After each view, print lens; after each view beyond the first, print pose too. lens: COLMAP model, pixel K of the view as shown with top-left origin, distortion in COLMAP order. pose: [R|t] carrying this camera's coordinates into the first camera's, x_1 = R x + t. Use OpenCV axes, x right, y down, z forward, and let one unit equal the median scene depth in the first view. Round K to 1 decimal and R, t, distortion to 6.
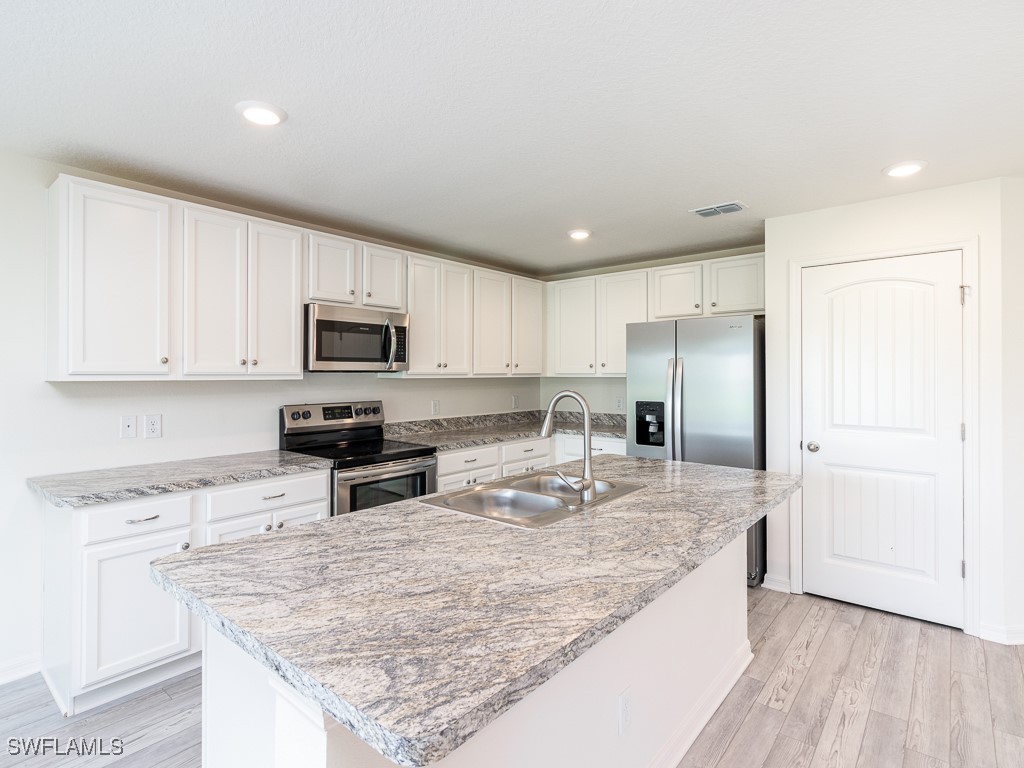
lens RADIAL K [[529.8, 0, 507.8], [0, 529.8, 374.7], [0, 0, 1]] dist [-0.002611, -0.000310]
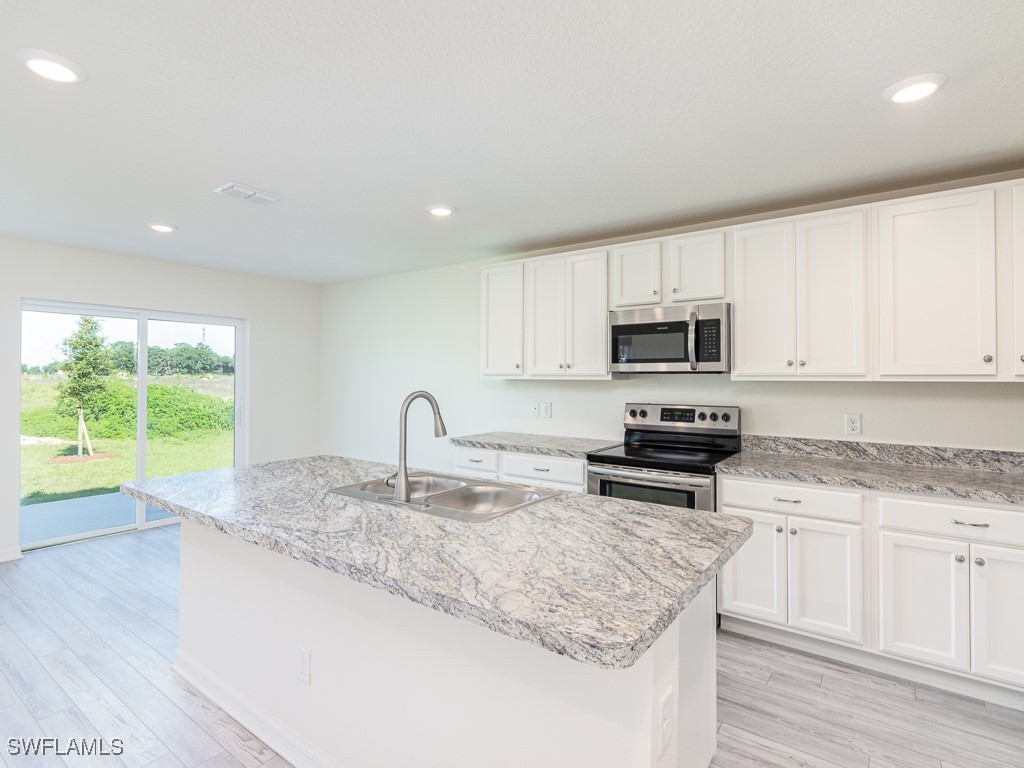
lens RADIAL K [[529.8, 0, 507.8], [0, 529.8, 374.7], [0, 0, 1]] dist [-0.002611, -0.000310]
pose [[0.056705, 0.000913, -0.998391, 0.647292], [-0.002854, 0.999996, 0.000753, -0.002122], [0.998387, 0.002806, 0.056707, 0.646076]]
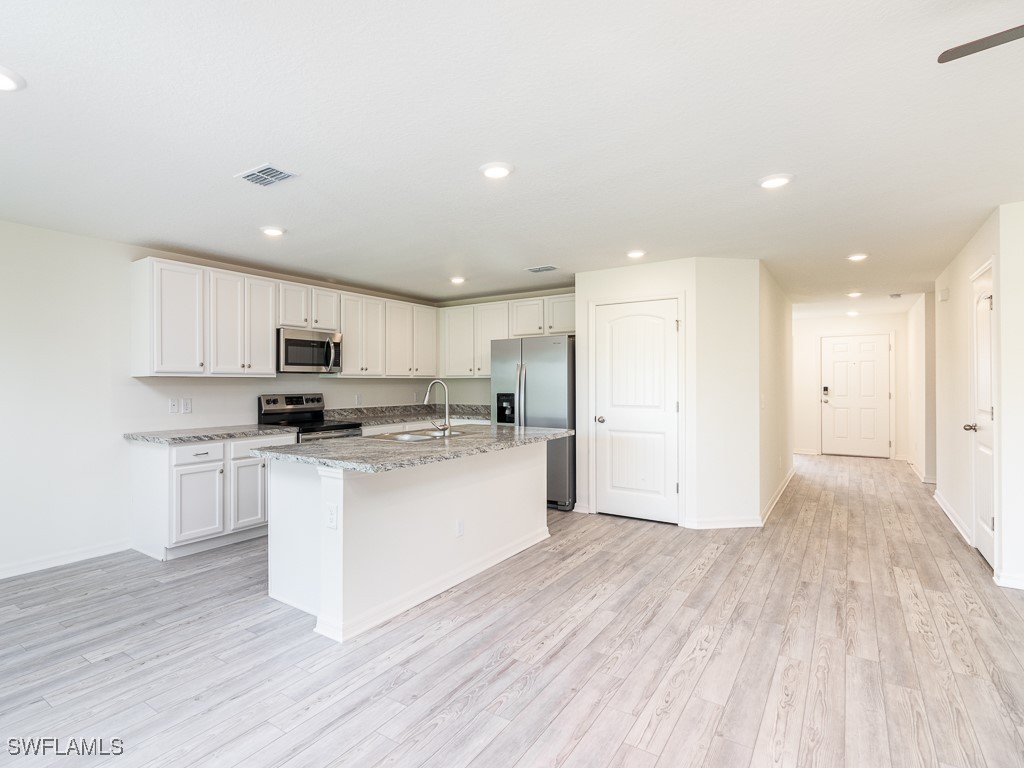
lens RADIAL K [[538.0, 0, 434.4], [0, 538.0, 386.5], [0, 0, 1]] dist [-0.000074, -0.000638]
pose [[0.999468, -0.001429, 0.032568, 0.021892], [0.001234, 0.999981, 0.006013, 0.024095], [-0.032576, -0.005970, 0.999451, -0.528320]]
